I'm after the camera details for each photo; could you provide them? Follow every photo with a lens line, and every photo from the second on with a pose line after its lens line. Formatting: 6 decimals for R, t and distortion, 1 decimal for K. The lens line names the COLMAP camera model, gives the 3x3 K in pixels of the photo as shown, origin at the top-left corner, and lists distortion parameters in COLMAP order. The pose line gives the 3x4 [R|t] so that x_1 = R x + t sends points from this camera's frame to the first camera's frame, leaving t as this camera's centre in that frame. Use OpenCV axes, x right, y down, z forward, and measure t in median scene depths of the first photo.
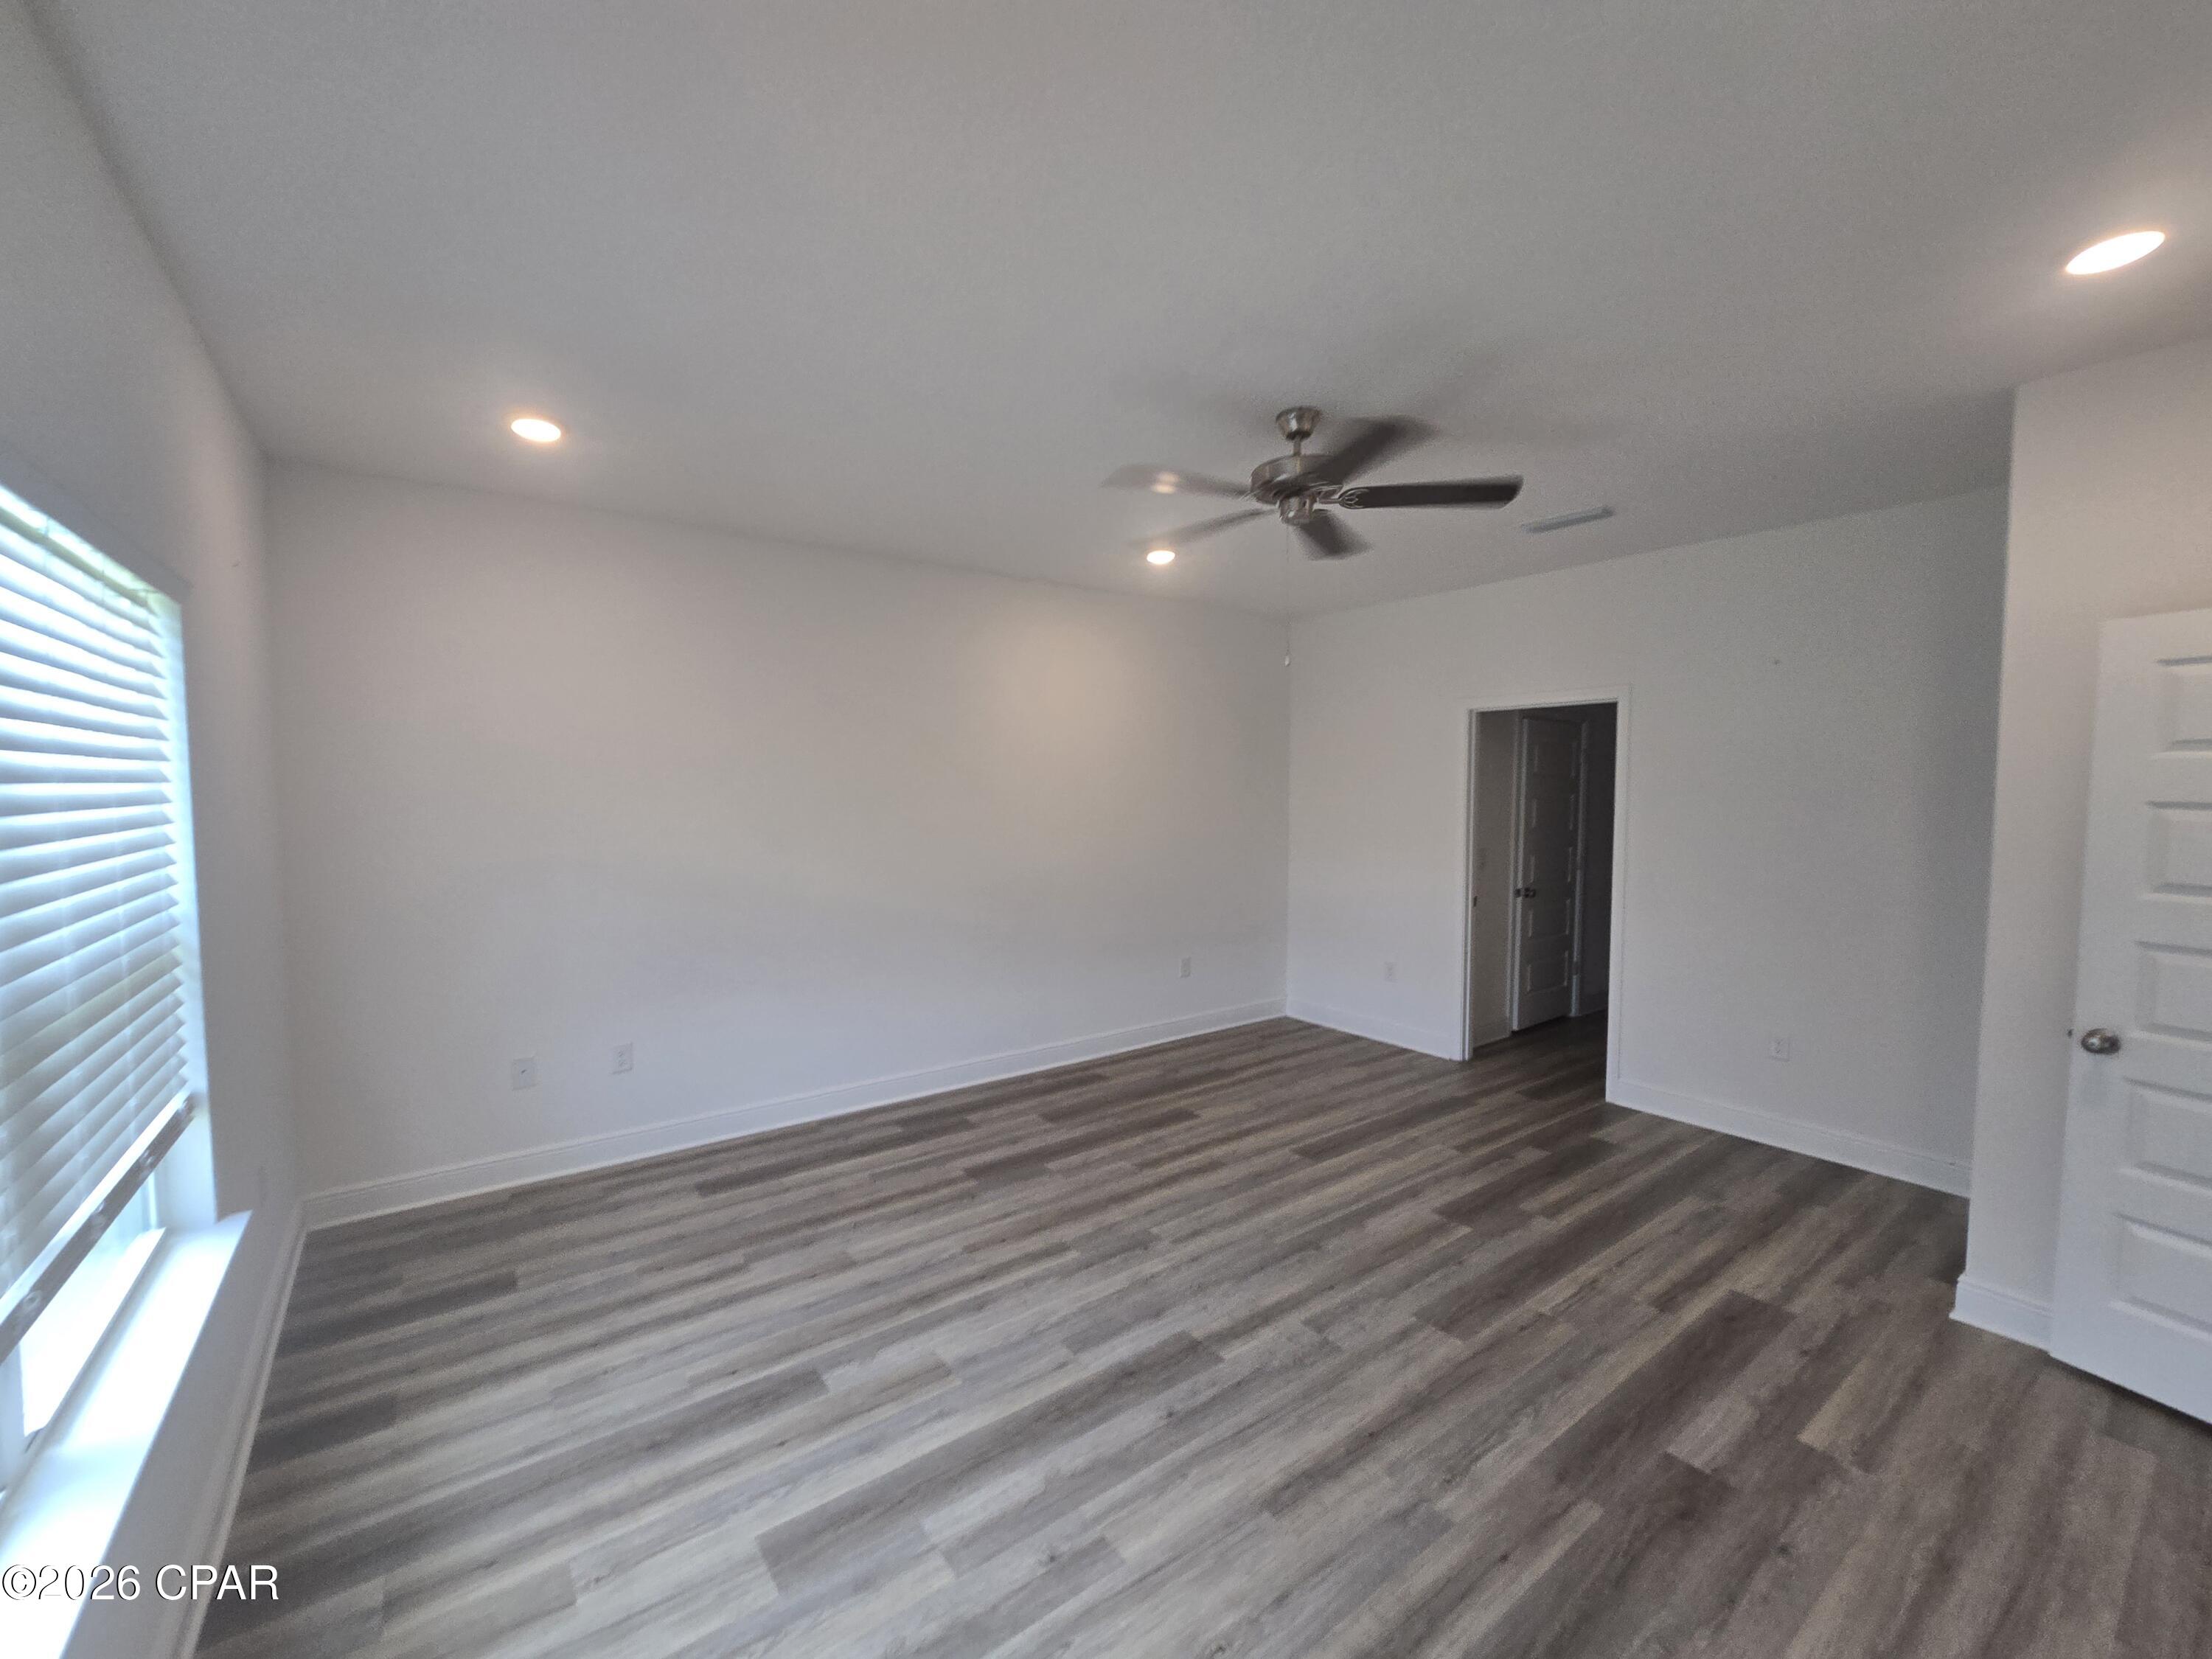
lens RADIAL K [[906.2, 0, 1099.4], [0, 906.2, 836.1], [0, 0, 1]] dist [-0.001554, -0.000430]
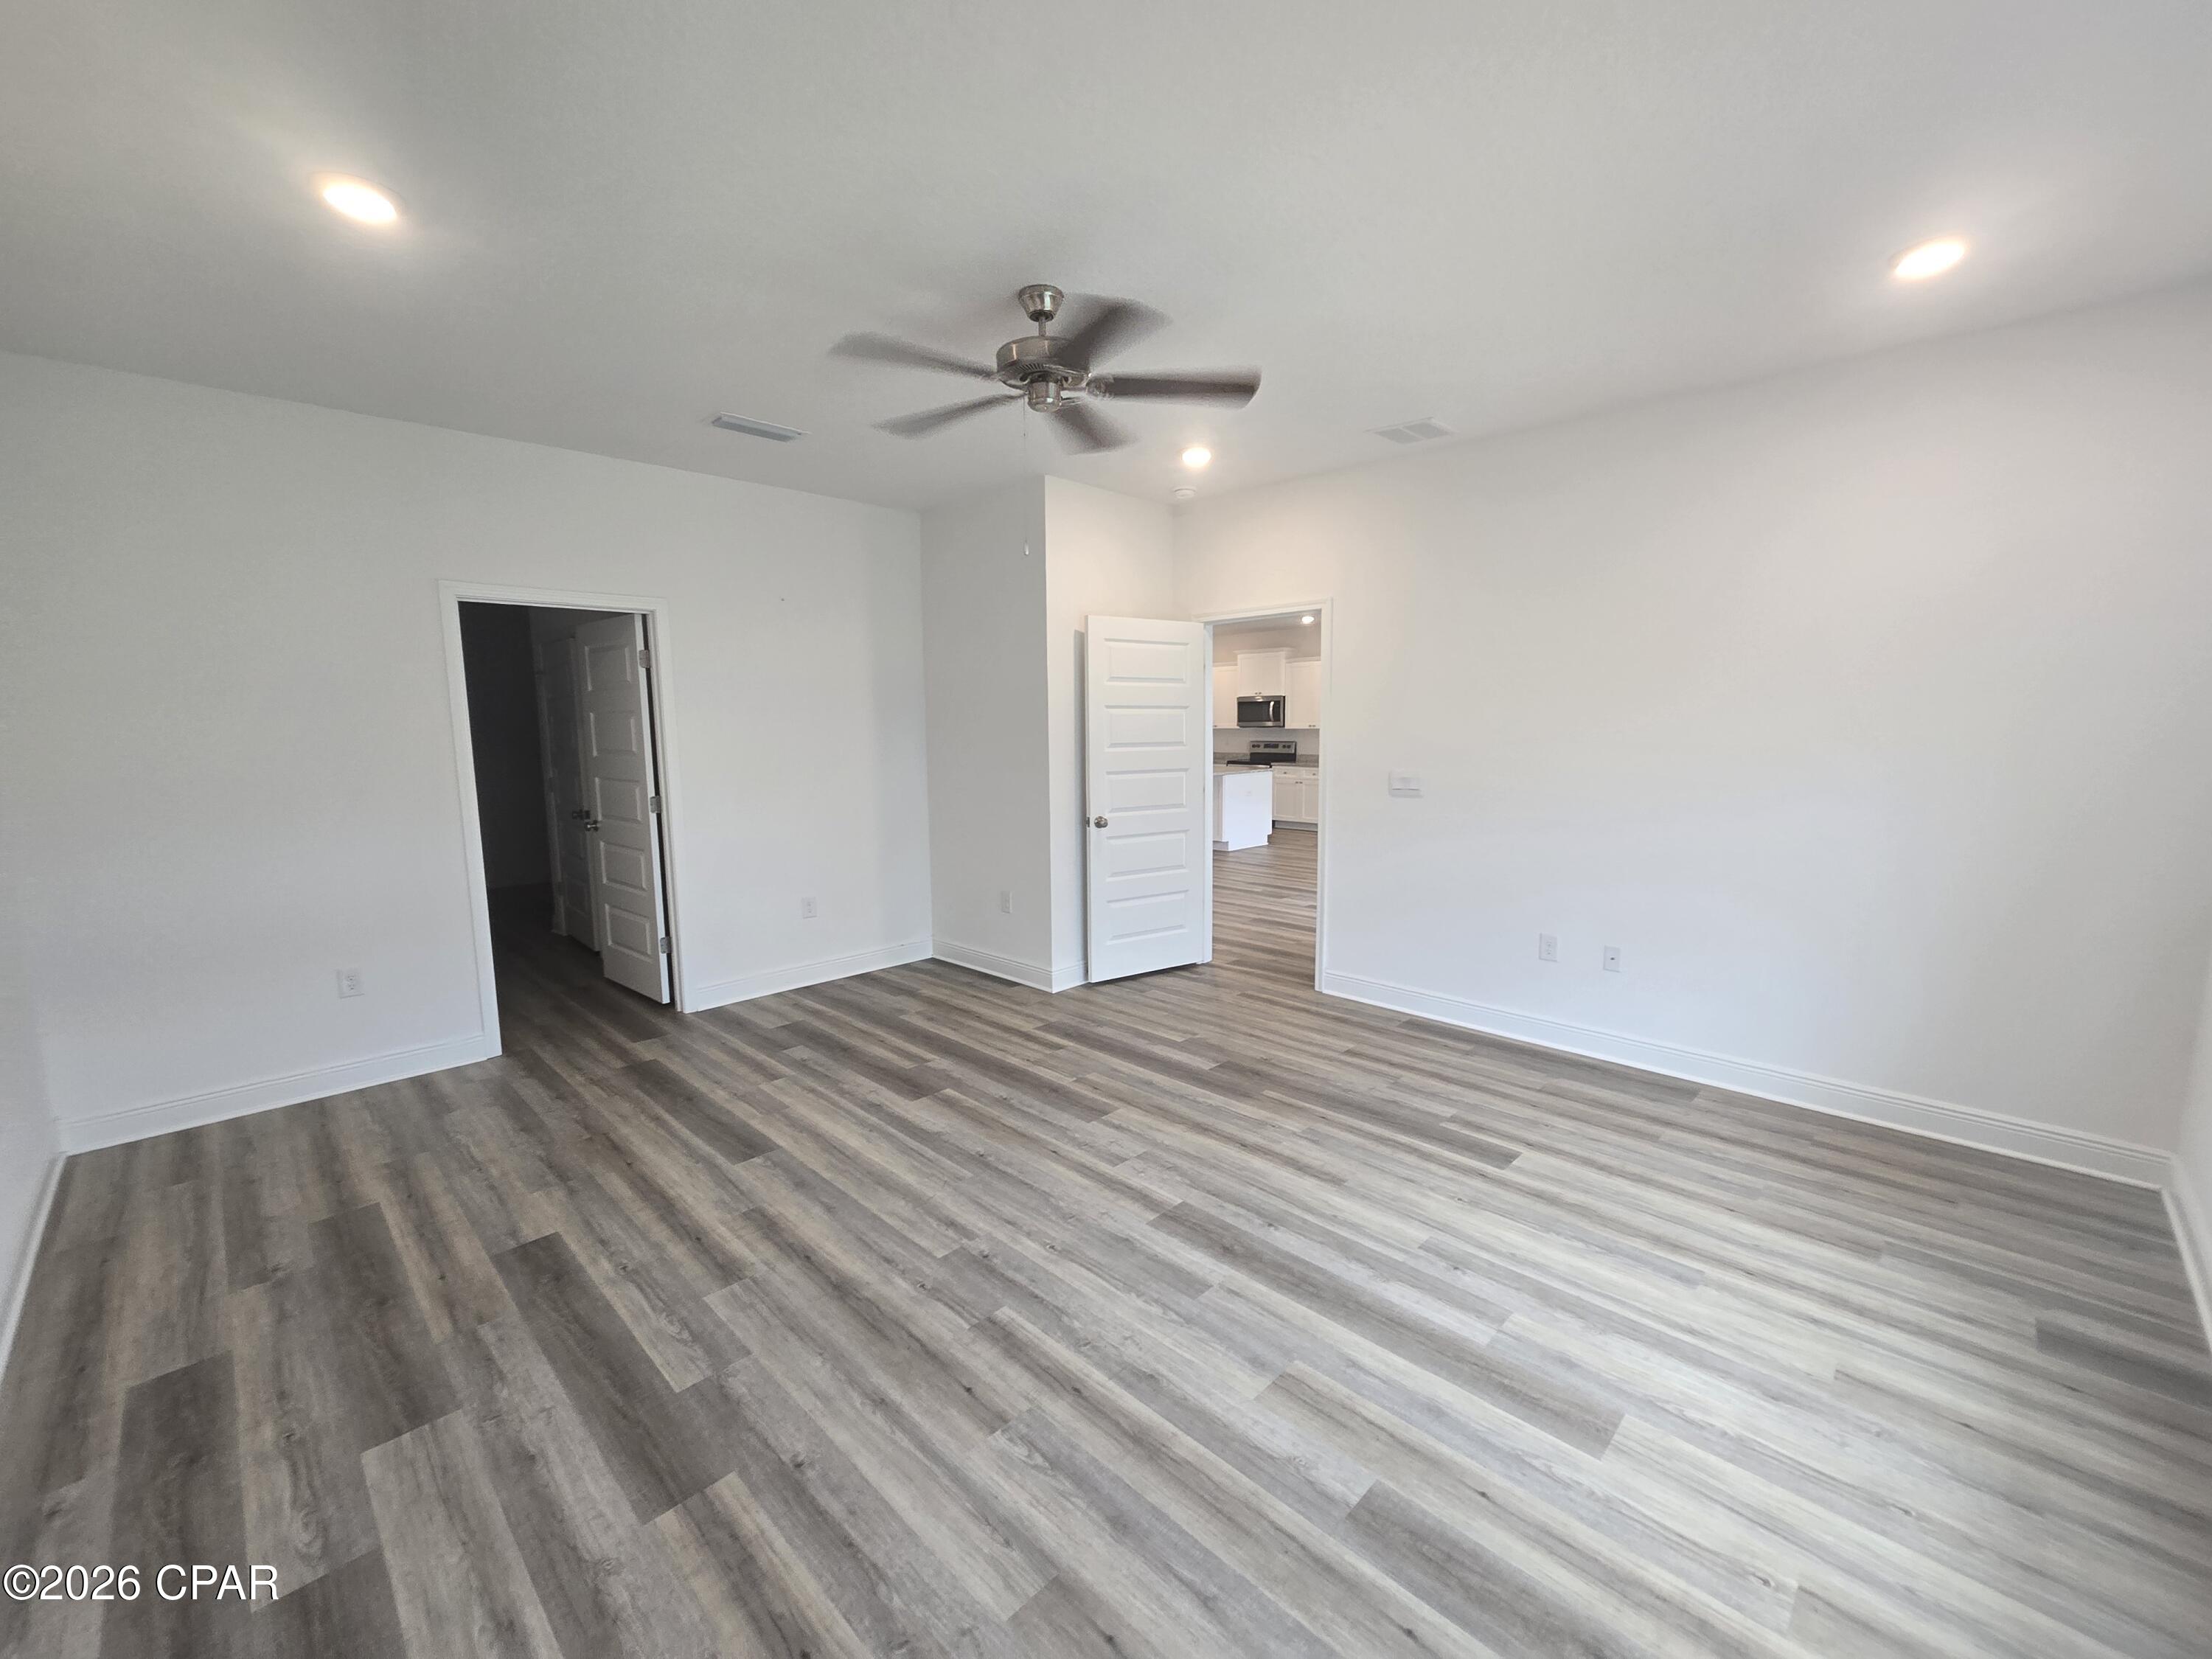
lens RADIAL K [[906.2, 0, 1099.4], [0, 906.2, 836.1], [0, 0, 1]] dist [-0.001554, -0.000430]
pose [[-0.148192, -0.126904, 0.980783, -0.698157], [0.065755, 0.988274, 0.137808, -0.019372], [-0.986770, 0.084913, -0.138110, 0.968440]]
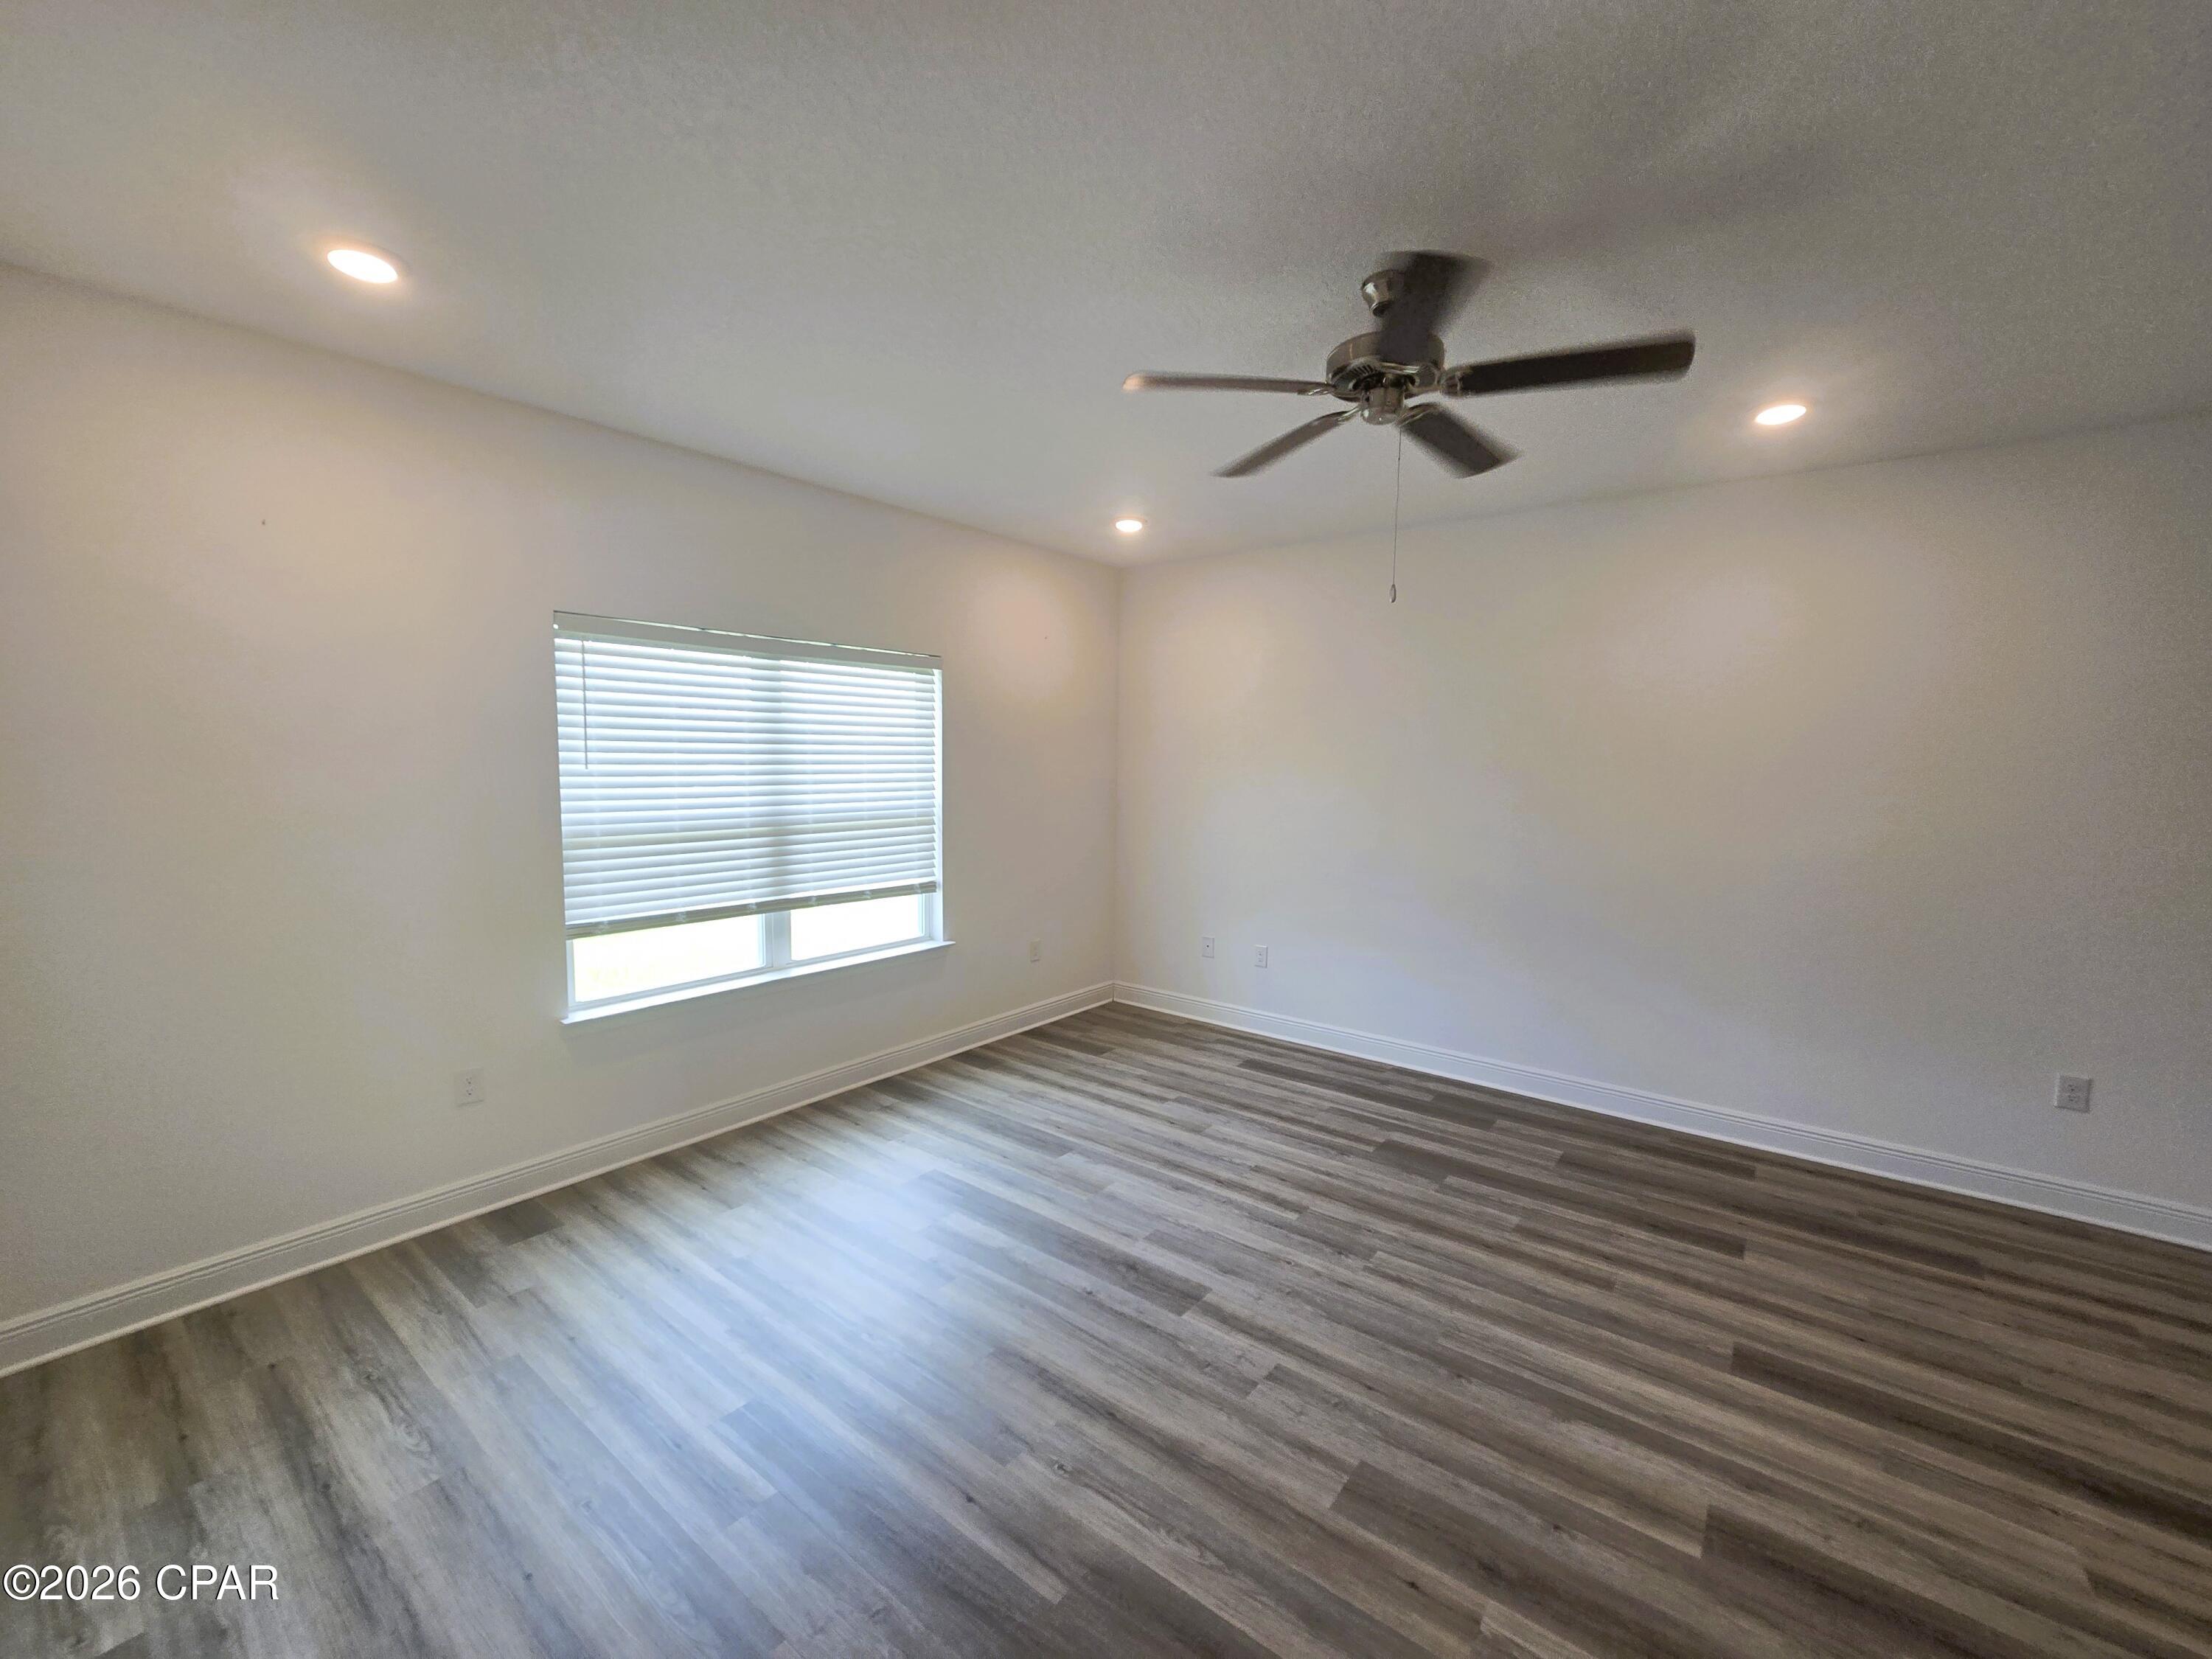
lens RADIAL K [[906.2, 0, 1099.4], [0, 906.2, 836.1], [0, 0, 1]] dist [-0.001554, -0.000430]
pose [[0.261257, 0.092657, -0.960812, 0.826894], [-0.070448, 0.994558, 0.076756, -0.022289], [0.962695, 0.047634, 0.266363, 0.491137]]
